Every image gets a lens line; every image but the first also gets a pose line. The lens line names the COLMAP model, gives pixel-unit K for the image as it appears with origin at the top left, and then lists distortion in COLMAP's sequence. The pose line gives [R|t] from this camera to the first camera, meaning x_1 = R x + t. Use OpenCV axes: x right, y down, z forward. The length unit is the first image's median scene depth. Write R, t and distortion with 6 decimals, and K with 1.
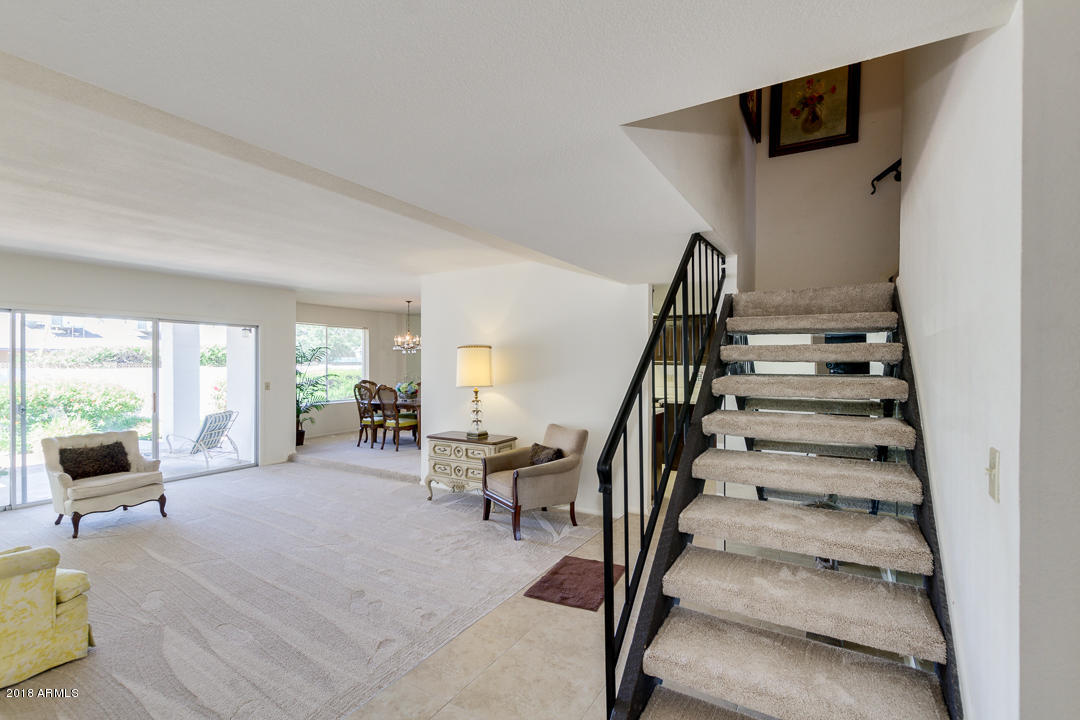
lens RADIAL K [[496.8, 0, 536.2], [0, 496.8, 365.1], [0, 0, 1]] dist [0.015445, -0.005450]
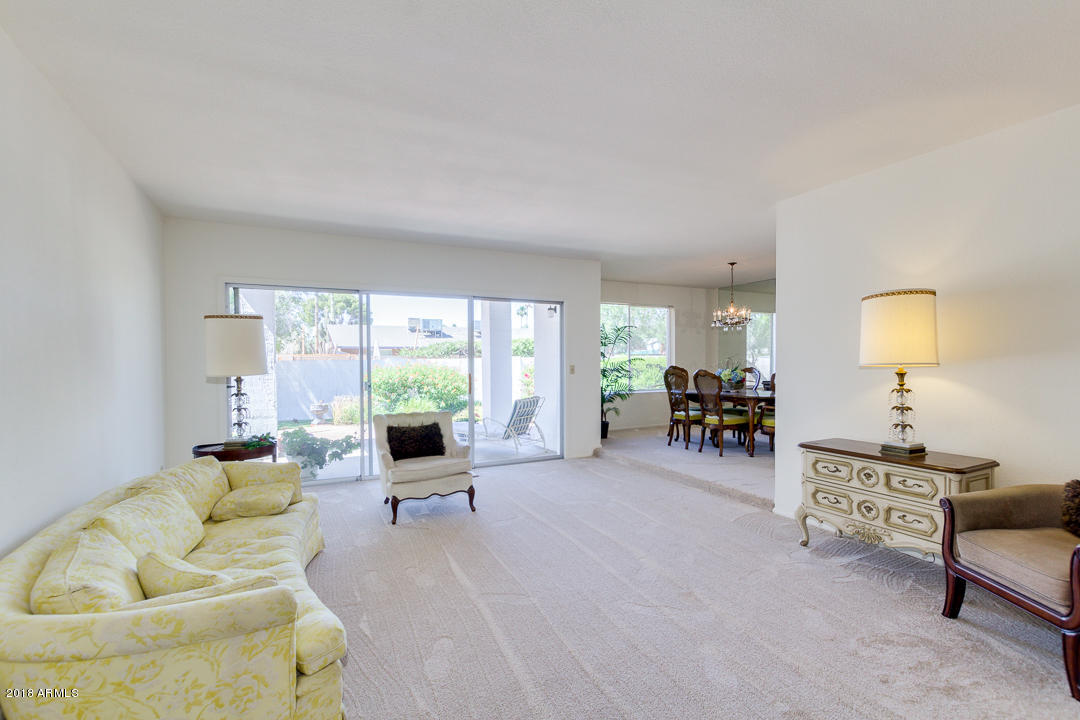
lens RADIAL K [[496.8, 0, 536.2], [0, 496.8, 365.1], [0, 0, 1]] dist [0.015445, -0.005450]
pose [[0.849334, 0.000296, -0.527856, -0.152197], [0.004087, 0.999966, 0.007136, 0.033025], [0.527841, -0.008218, 0.849304, 0.258365]]
